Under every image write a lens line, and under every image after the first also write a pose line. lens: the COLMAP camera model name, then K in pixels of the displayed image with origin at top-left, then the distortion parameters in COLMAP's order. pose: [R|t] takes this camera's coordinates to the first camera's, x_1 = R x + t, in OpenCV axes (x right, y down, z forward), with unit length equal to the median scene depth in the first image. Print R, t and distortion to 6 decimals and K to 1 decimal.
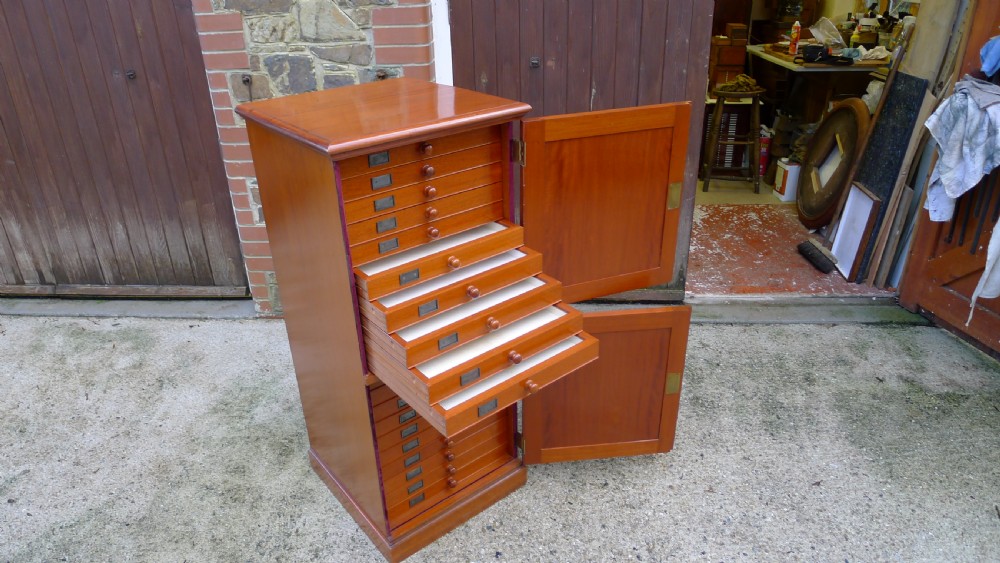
lens RADIAL K [[657.2, 0, 493.4], [0, 657.2, 278.1], [0, 0, 1]] dist [-0.057037, 0.014755]
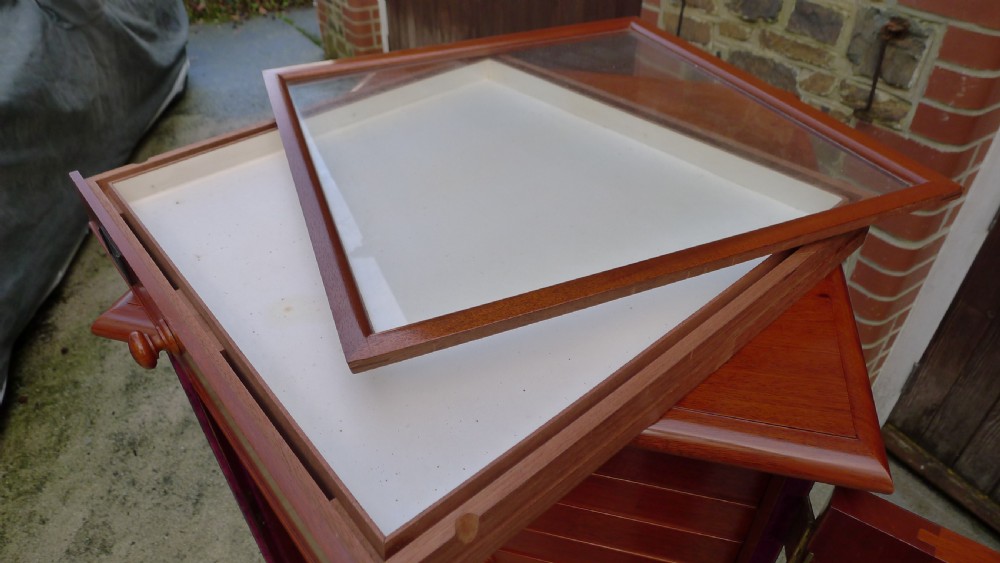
lens RADIAL K [[657.2, 0, 492.1], [0, 657.2, 280.0], [0, 0, 1]] dist [-0.057037, 0.014755]
pose [[0.586704, 0.512703, -0.626828, 0.048405], [-0.361150, 0.858472, 0.364138, -0.210913], [0.724809, 0.012738, 0.688832, 0.442229]]
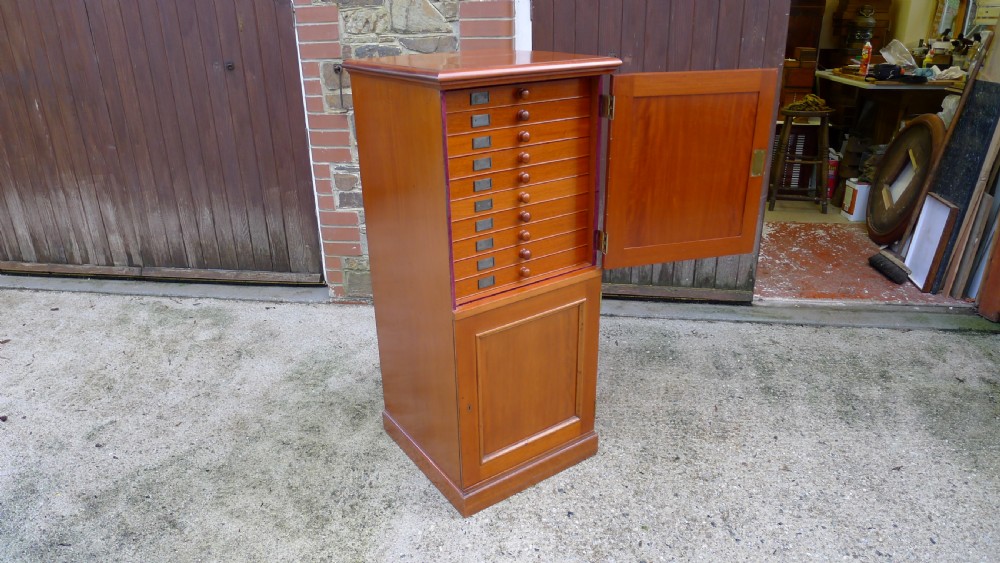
lens RADIAL K [[657.2, 0, 494.5], [0, 657.2, 283.5], [0, 0, 1]] dist [-0.057037, 0.014755]
pose [[0.996615, 0.037554, -0.073131, -0.034123], [-0.042065, 0.997242, -0.061148, 0.098667], [0.070633, 0.064018, 0.995446, -0.018771]]
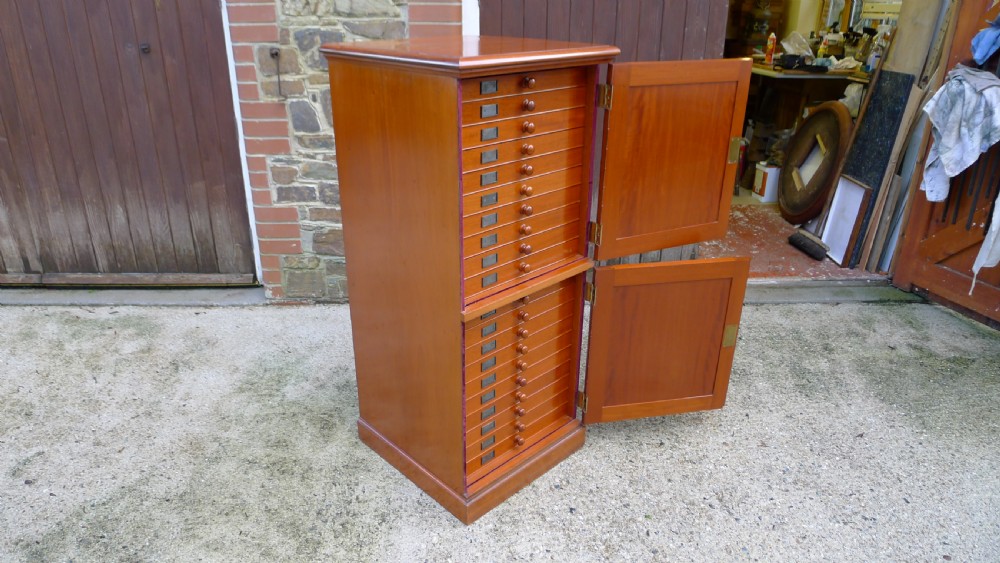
lens RADIAL K [[657.2, 0, 493.5], [0, 657.2, 272.4], [0, 0, 1]] dist [-0.057037, 0.014755]
pose [[0.995453, -0.003441, 0.095196, -0.144895], [0.009118, 0.998201, -0.059260, 0.088327], [-0.094821, 0.059858, 0.993693, 0.008092]]
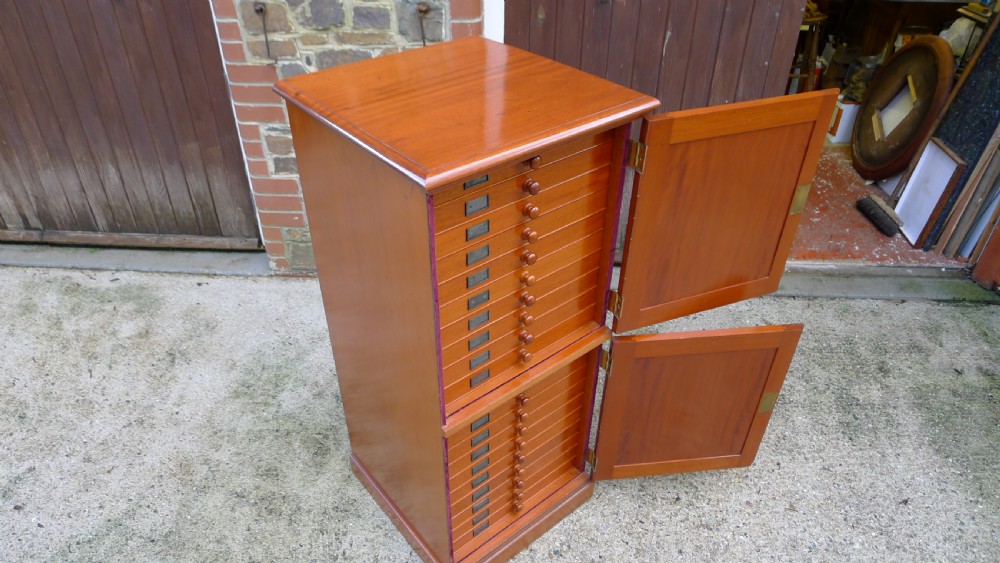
lens RADIAL K [[657.2, 0, 491.8], [0, 657.2, 273.9], [0, 0, 1]] dist [-0.057037, 0.014755]
pose [[0.999515, 0.021607, 0.022410, -0.093780], [-0.024785, 0.987927, 0.152925, -0.103739], [-0.018835, -0.153406, 0.987984, 0.120695]]
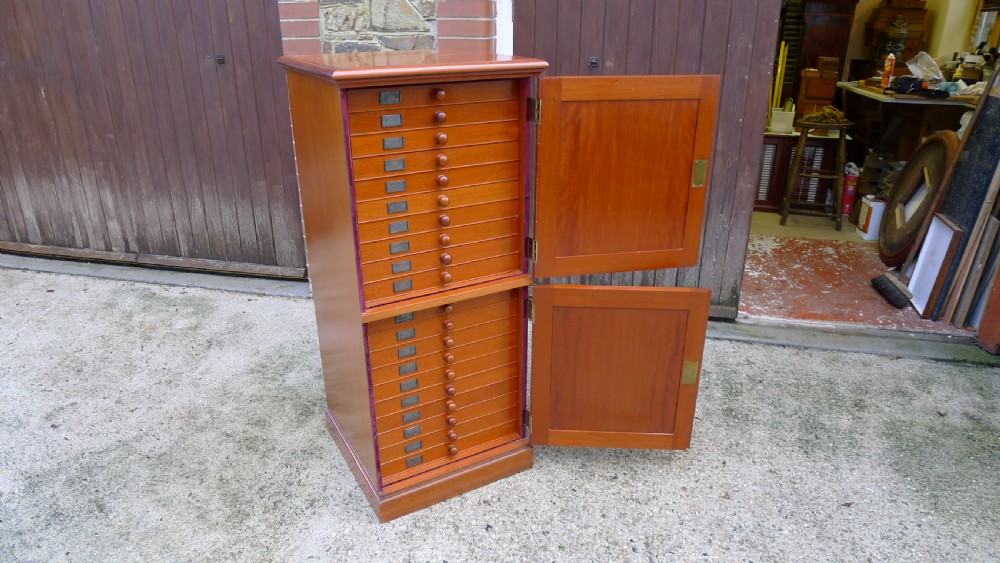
lens RADIAL K [[657.2, 0, 500.9], [0, 657.2, 285.0], [0, 0, 1]] dist [-0.057037, 0.014755]
pose [[0.987150, 0.086091, -0.134620, 0.089175], [-0.094489, 0.993876, -0.057284, 0.084974], [0.128864, 0.069268, 0.989240, 0.009703]]
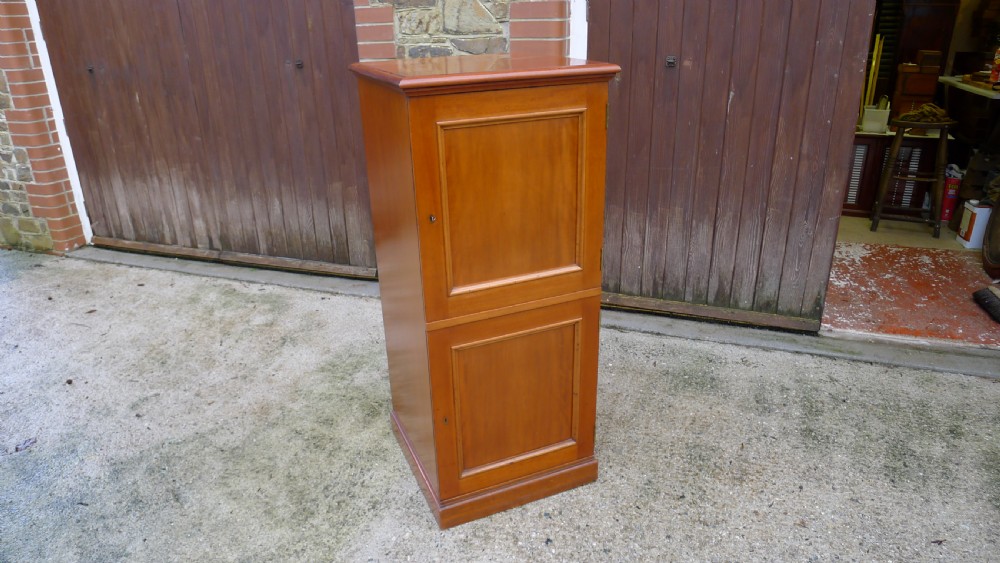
lens RADIAL K [[657.2, 0, 492.2], [0, 657.2, 286.1], [0, 0, 1]] dist [-0.057037, 0.014755]
pose [[0.960875, 0.109095, -0.254593, 0.092677], [-0.122631, 0.991730, -0.037867, 0.071461], [0.248356, 0.067607, 0.966307, 0.022598]]
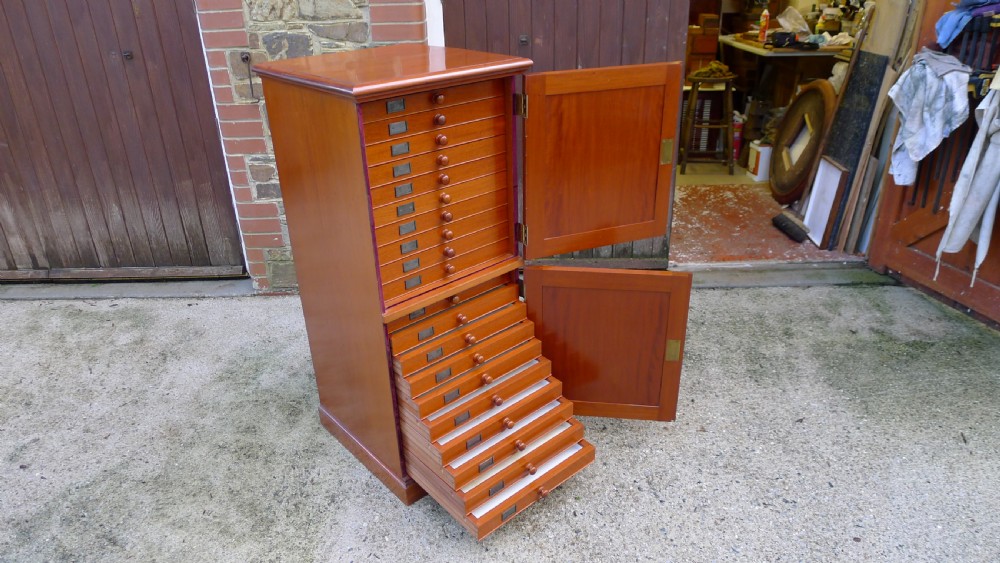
lens RADIAL K [[657.2, 0, 503.0], [0, 657.2, 277.6], [0, 0, 1]] dist [-0.057037, 0.014755]
pose [[0.998428, -0.022551, 0.051306, -0.033072], [0.023056, 0.999691, -0.009265, 0.062022], [-0.051081, 0.010433, 0.998640, -0.043653]]
